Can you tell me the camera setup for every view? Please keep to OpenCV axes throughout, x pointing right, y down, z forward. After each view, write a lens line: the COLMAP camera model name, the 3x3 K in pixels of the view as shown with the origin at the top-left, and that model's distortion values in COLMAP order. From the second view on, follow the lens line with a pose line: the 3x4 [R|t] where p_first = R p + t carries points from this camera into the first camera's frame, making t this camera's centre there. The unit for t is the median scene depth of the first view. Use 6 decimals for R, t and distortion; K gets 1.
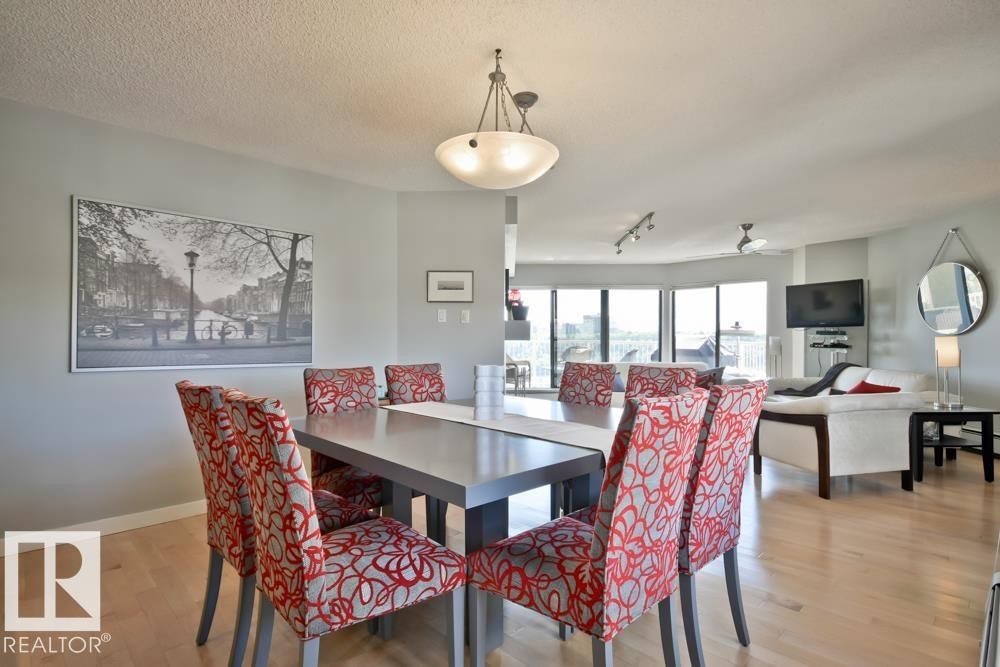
lens RADIAL K [[504.8, 0, 500.0], [0, 504.8, 333.5], [0, 0, 1]] dist [-0.003119, -0.000471]
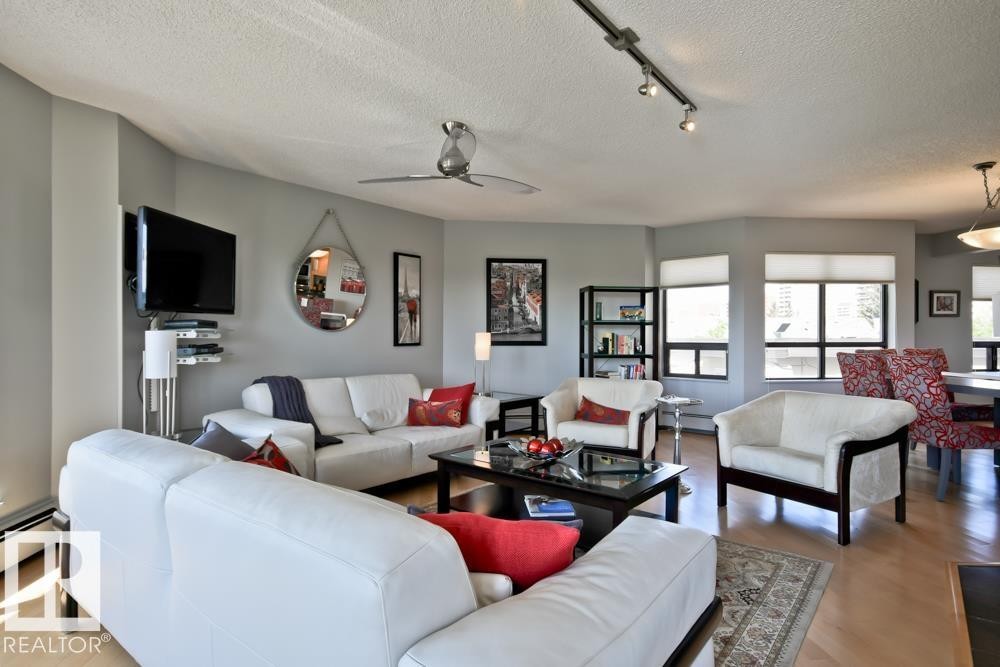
lens RADIAL K [[528.2, 0, 500.0], [0, 528.2, 333.5], [0, 0, 1]] dist [0.019040, -0.000739]
pose [[-0.791771, 0.002616, 0.610812, 0.077295], [-0.003541, 0.999954, -0.008871, 0.009564], [-0.610808, -0.009187, -0.791726, 1.072398]]
